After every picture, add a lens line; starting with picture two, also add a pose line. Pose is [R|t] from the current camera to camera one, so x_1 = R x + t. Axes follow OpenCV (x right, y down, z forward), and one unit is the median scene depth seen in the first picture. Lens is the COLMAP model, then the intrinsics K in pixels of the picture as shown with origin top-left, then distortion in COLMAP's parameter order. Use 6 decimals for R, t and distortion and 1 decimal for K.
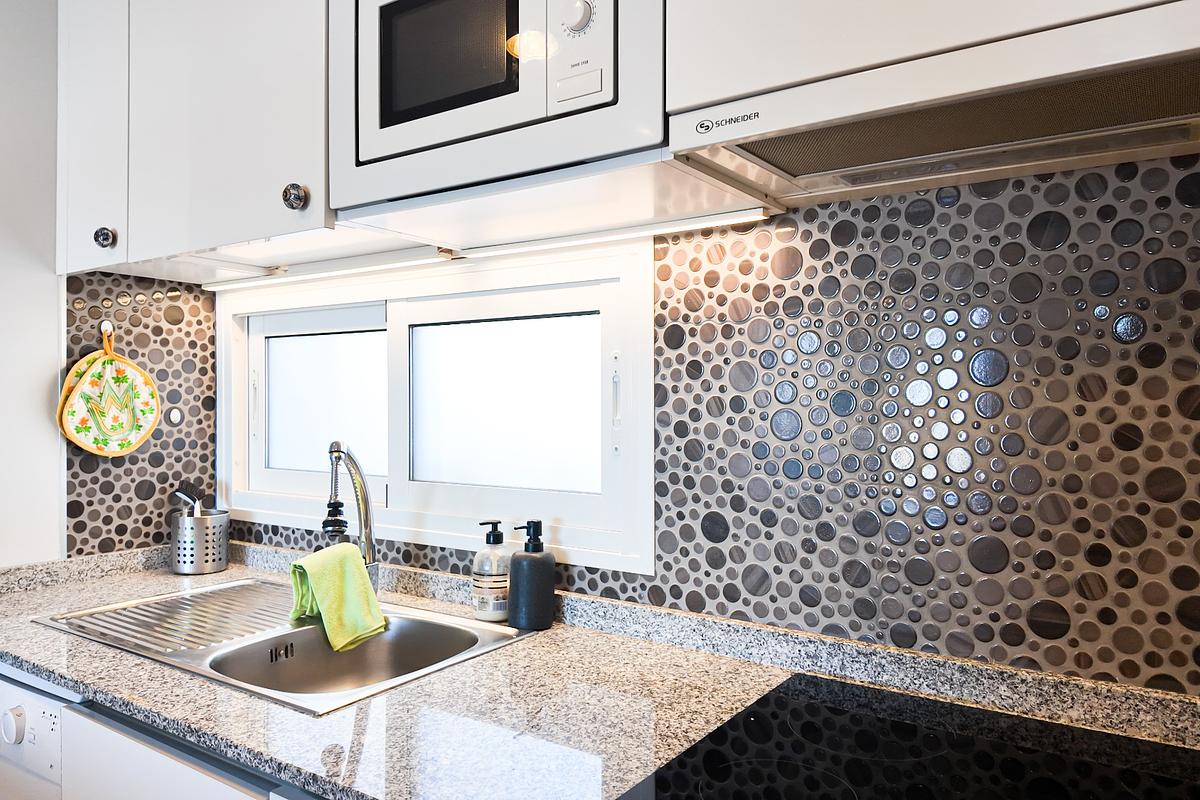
lens RADIAL K [[829.3, 0, 600.0], [0, 829.3, 400.0], [0, 0, 1]] dist [0.106836, -0.145957]
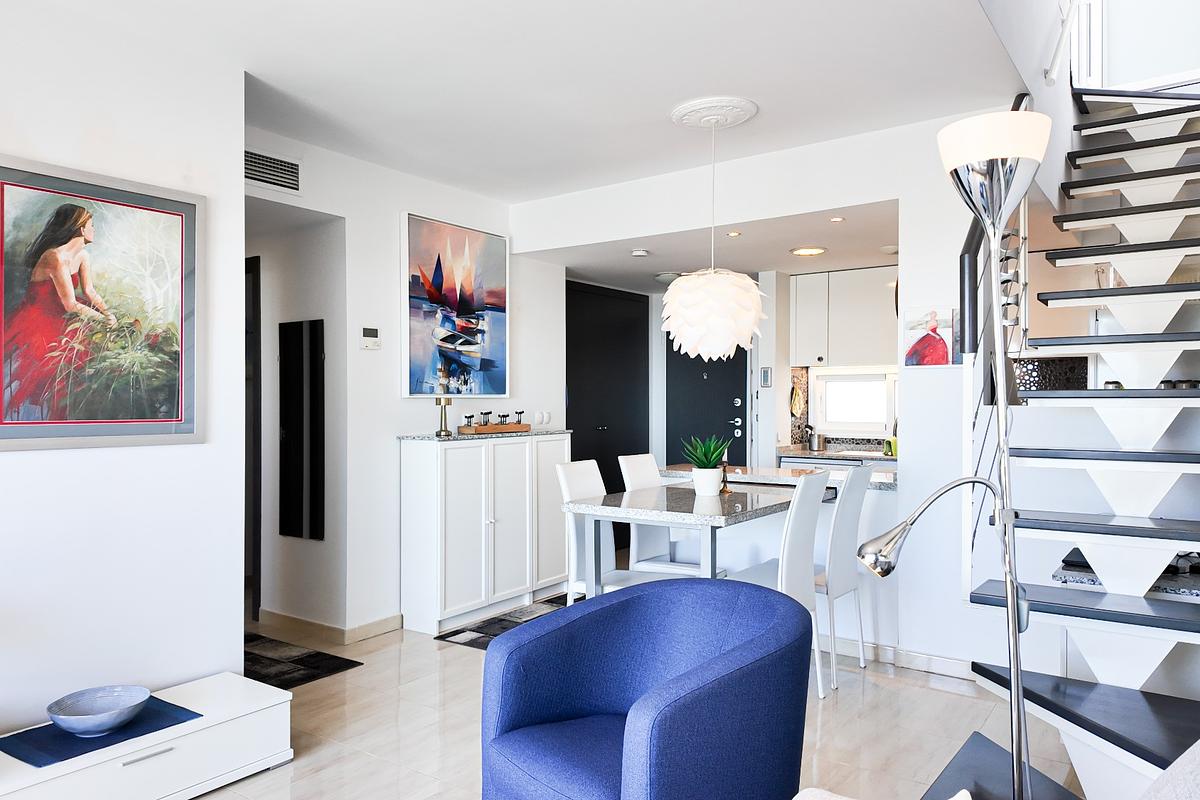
lens RADIAL K [[829.3, 0, 600.0], [0, 829.3, 400.0], [0, 0, 1]] dist [0.106836, -0.145957]
pose [[0.999902, -0.003297, -0.013629, -1.556530], [0.003369, 0.999980, 0.005284, -0.031309], [0.013611, -0.005330, 0.999893, -2.860852]]
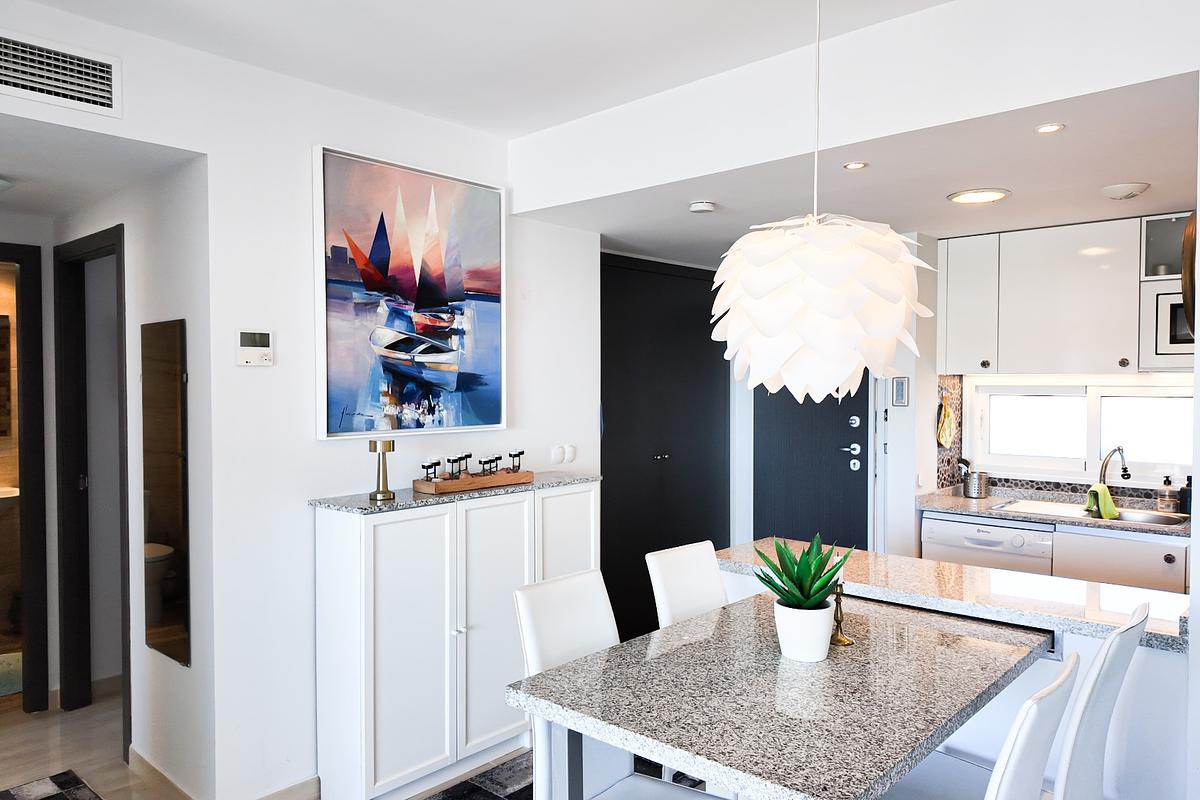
lens RADIAL K [[829.3, 0, 600.0], [0, 829.3, 400.0], [0, 0, 1]] dist [0.106836, -0.145957]
pose [[0.990422, -0.000305, -0.138069, -1.408061], [0.004189, 0.999604, 0.027836, -0.162574], [0.138006, -0.028148, 0.990031, -1.729048]]
